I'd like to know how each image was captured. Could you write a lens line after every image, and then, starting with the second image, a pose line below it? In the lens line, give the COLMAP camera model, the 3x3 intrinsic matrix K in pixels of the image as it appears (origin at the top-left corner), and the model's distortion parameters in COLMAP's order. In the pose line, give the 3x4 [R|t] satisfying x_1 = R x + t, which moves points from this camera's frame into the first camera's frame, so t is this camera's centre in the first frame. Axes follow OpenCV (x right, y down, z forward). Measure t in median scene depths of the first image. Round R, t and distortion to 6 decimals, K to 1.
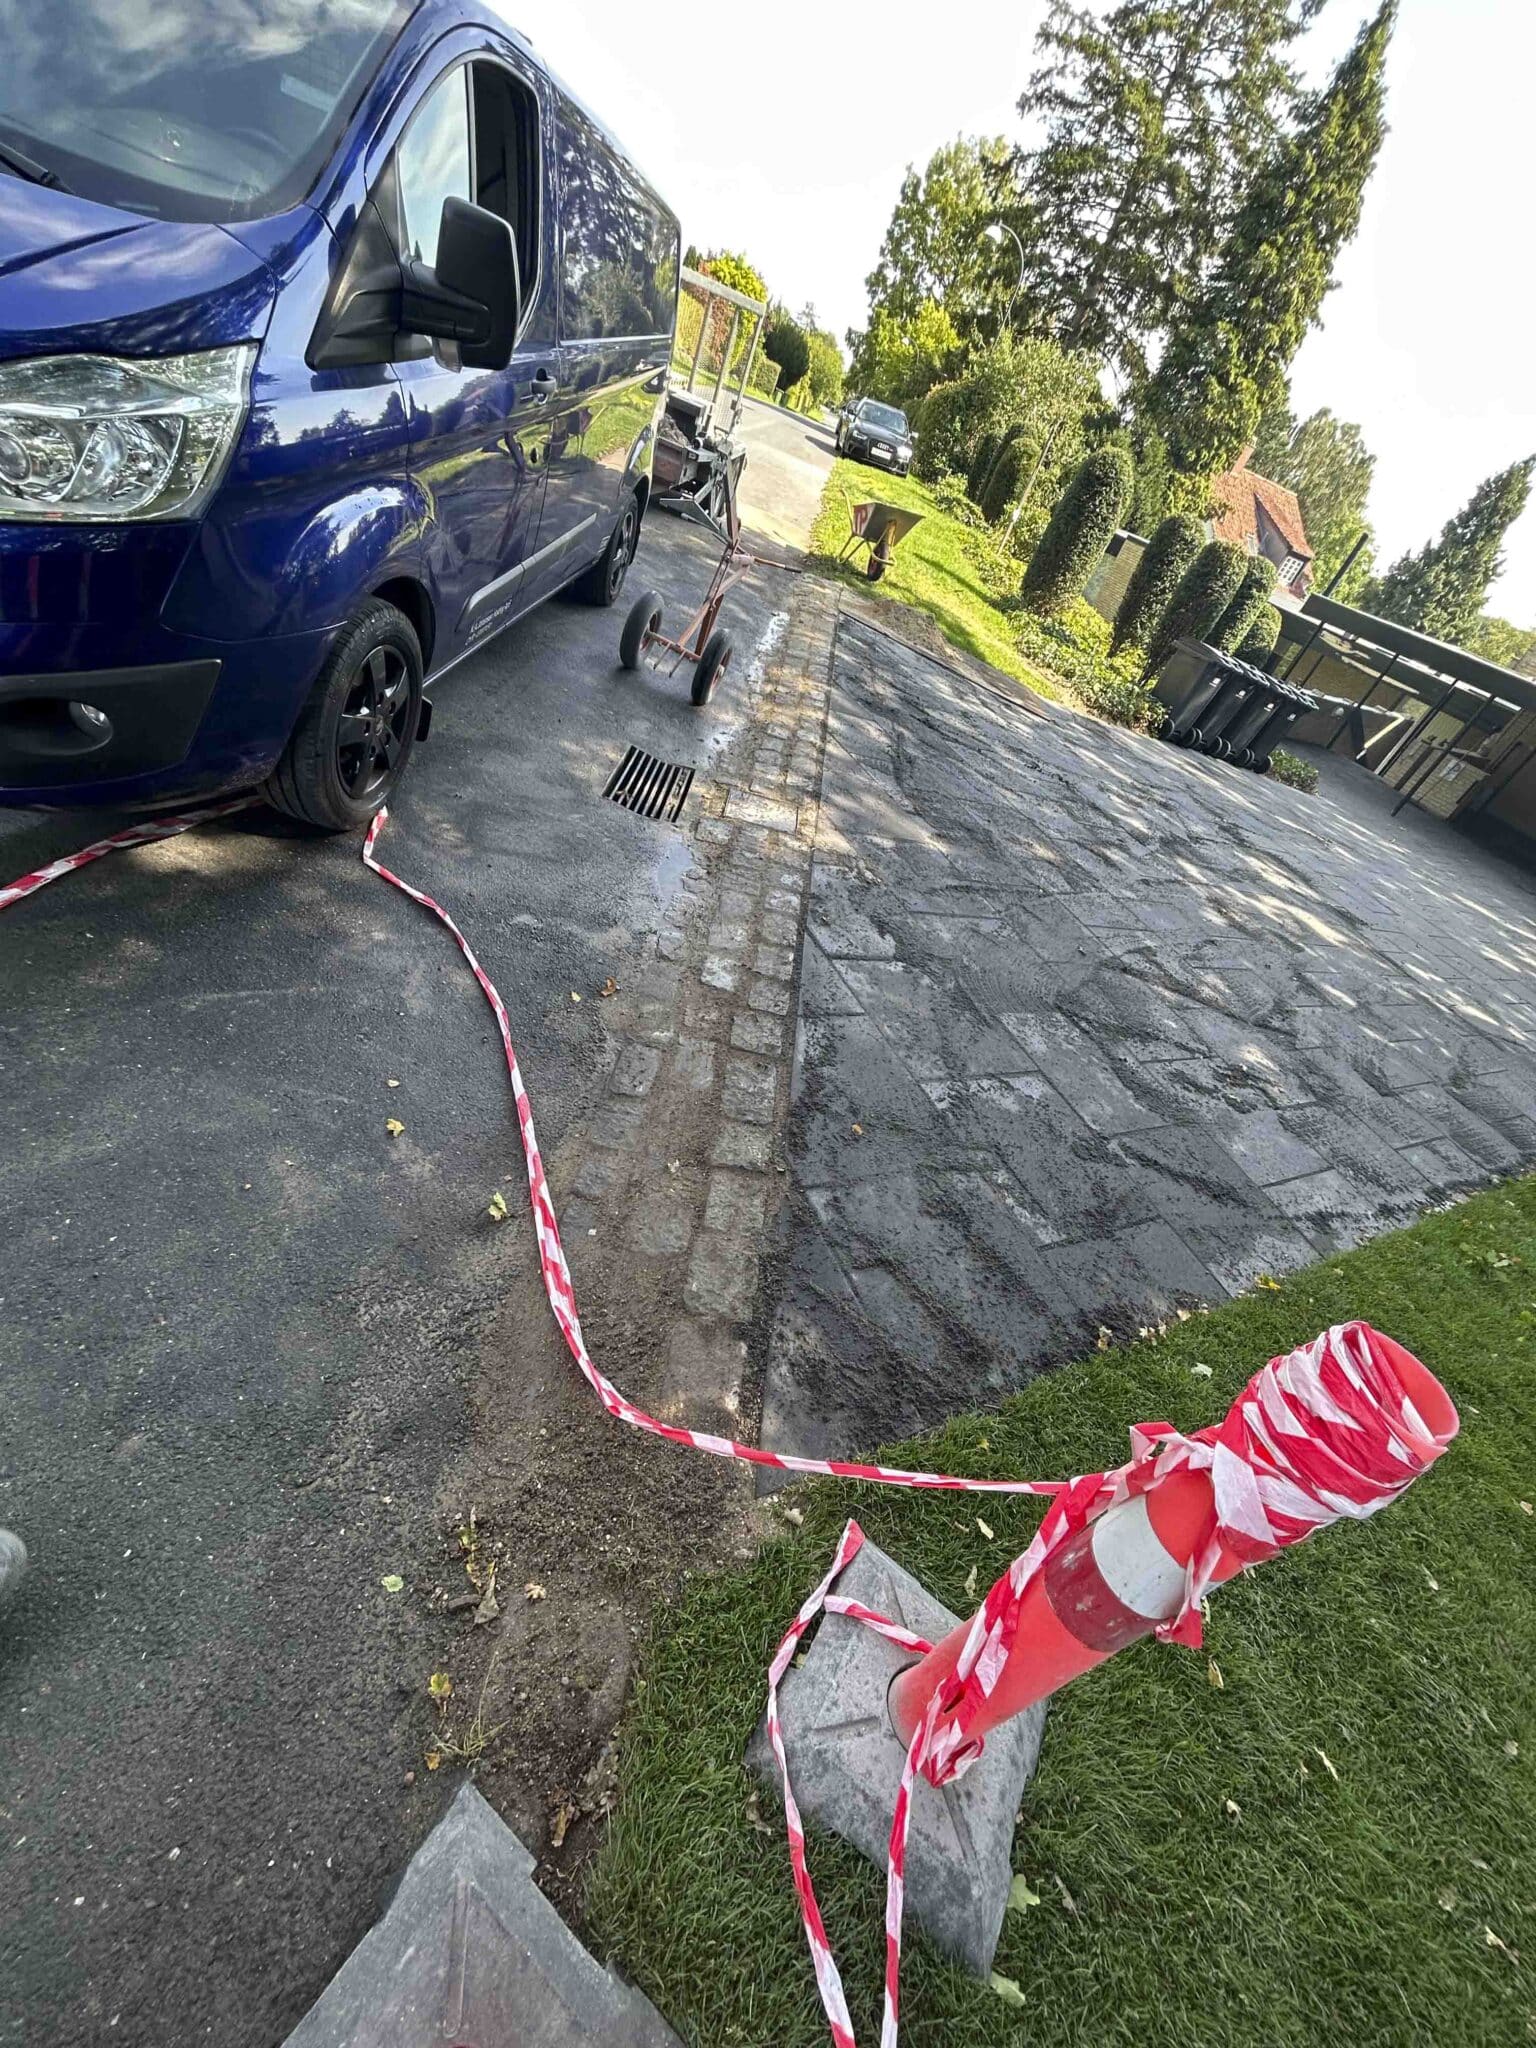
lens RADIAL K [[822.9, 0, 767.3], [0, 822.9, 1015.9], [0, 0, 1]] dist [-0.001581, 0.001383]
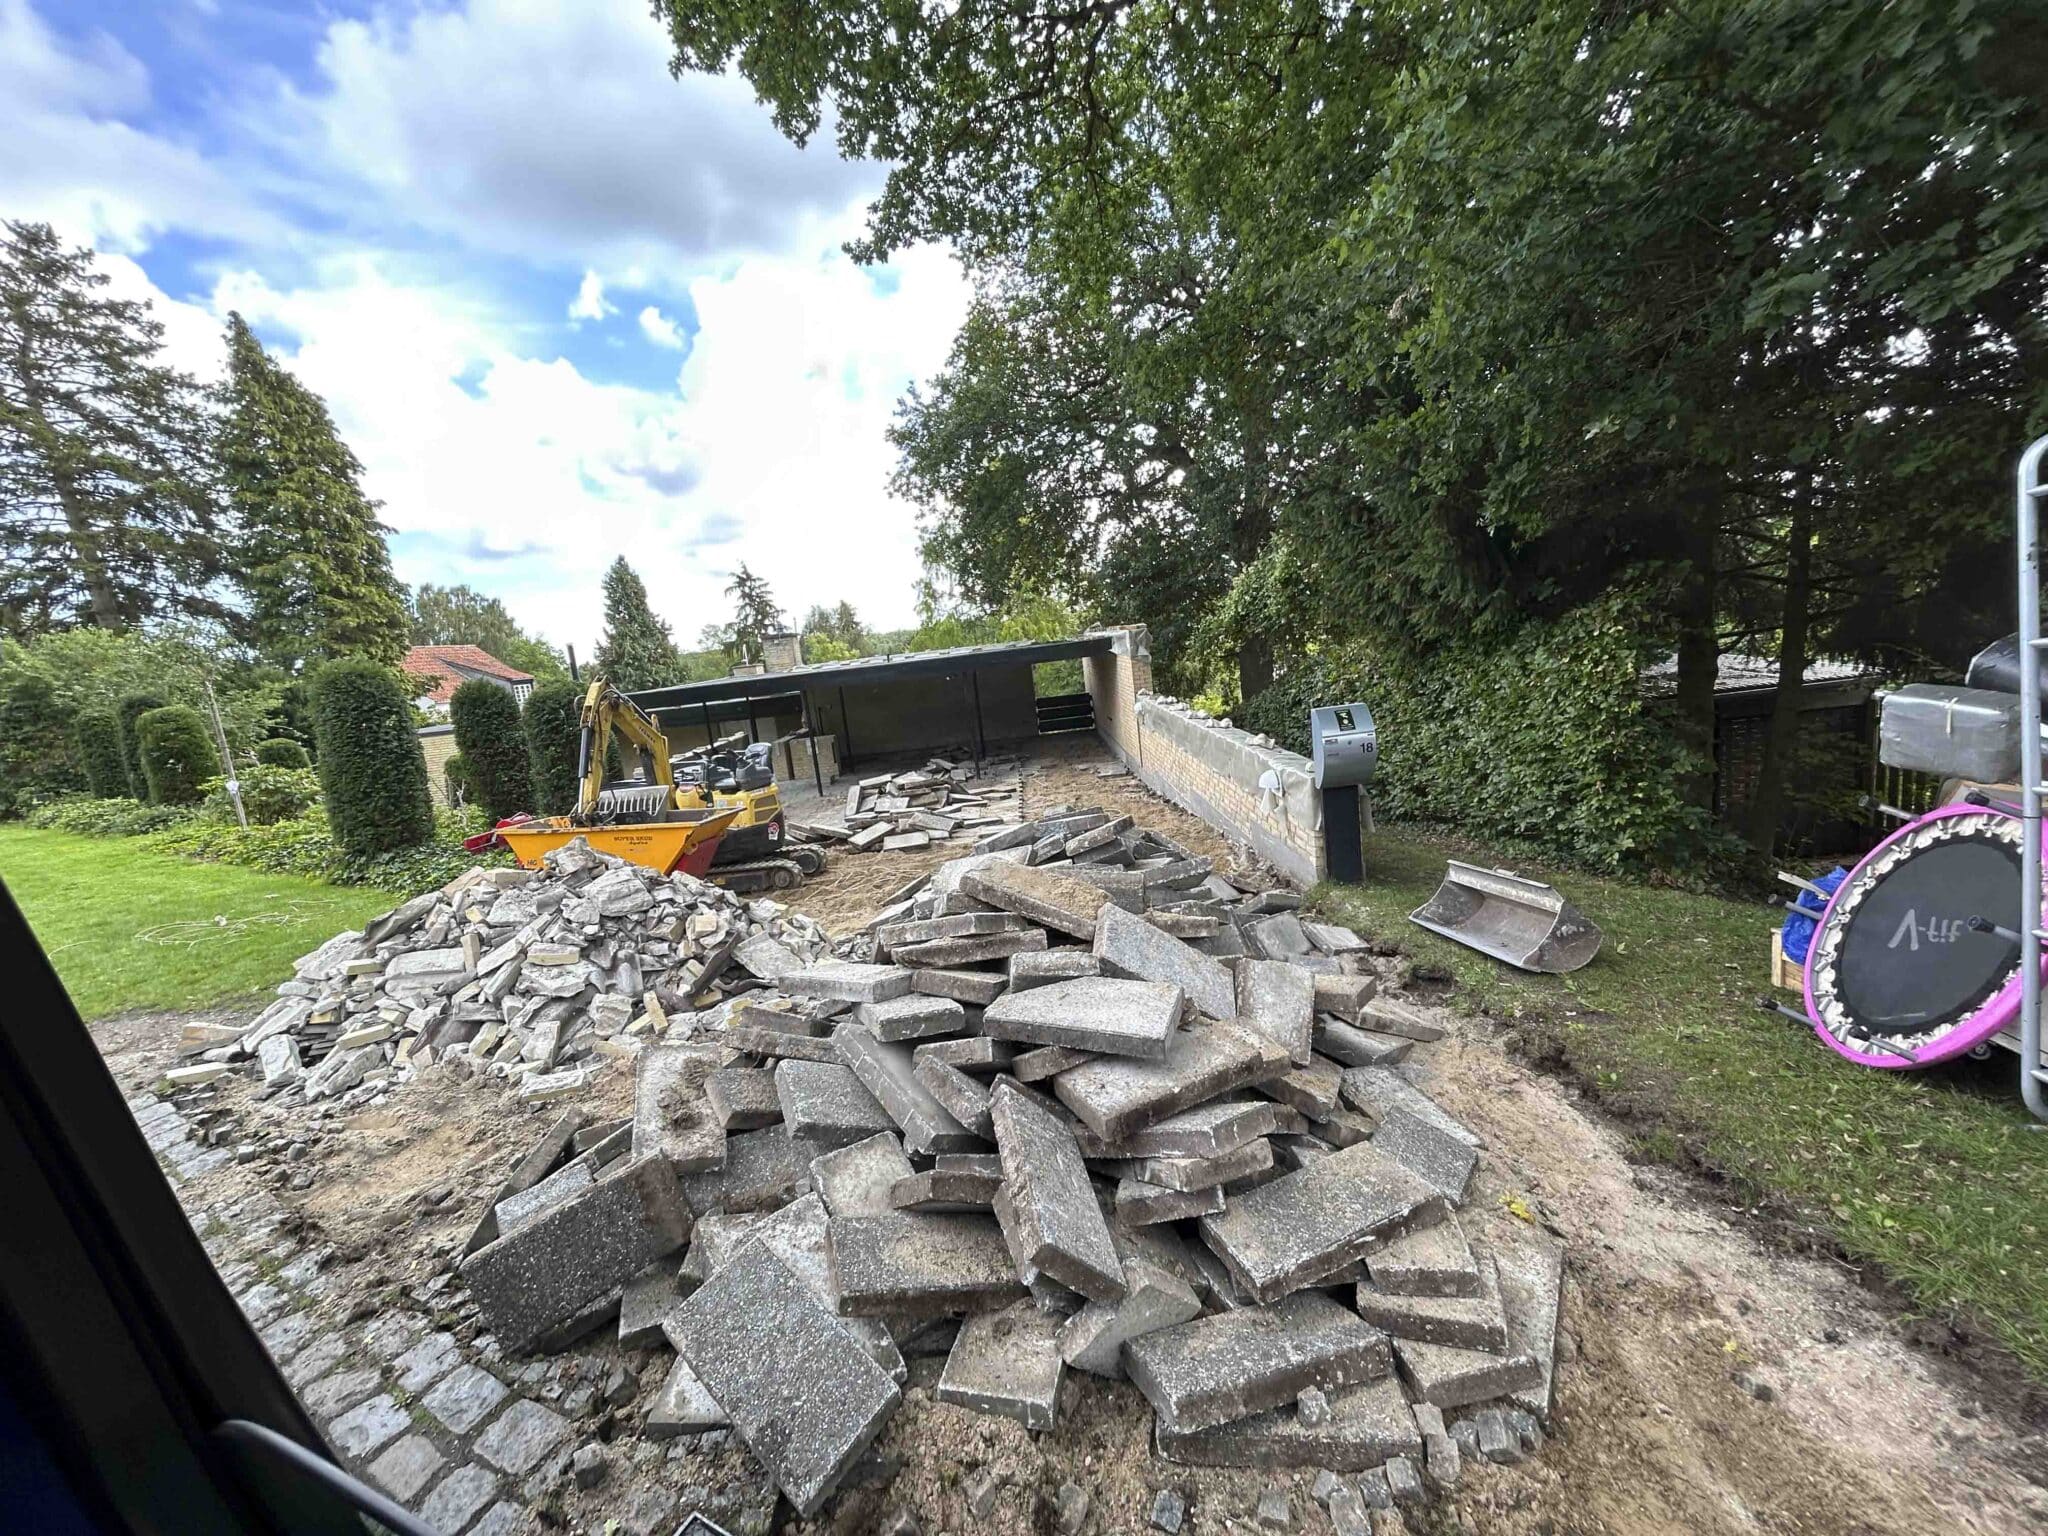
lens RADIAL K [[822.9, 0, 1015.6], [0, 822.9, 766.8], [0, 0, 1]] dist [-0.001581, 0.001383]
pose [[0.391022, -0.482771, 0.783603, -0.021728], [0.747355, 0.663459, 0.035817, -0.368757], [-0.537180, 0.571625, 0.620228, 0.416349]]
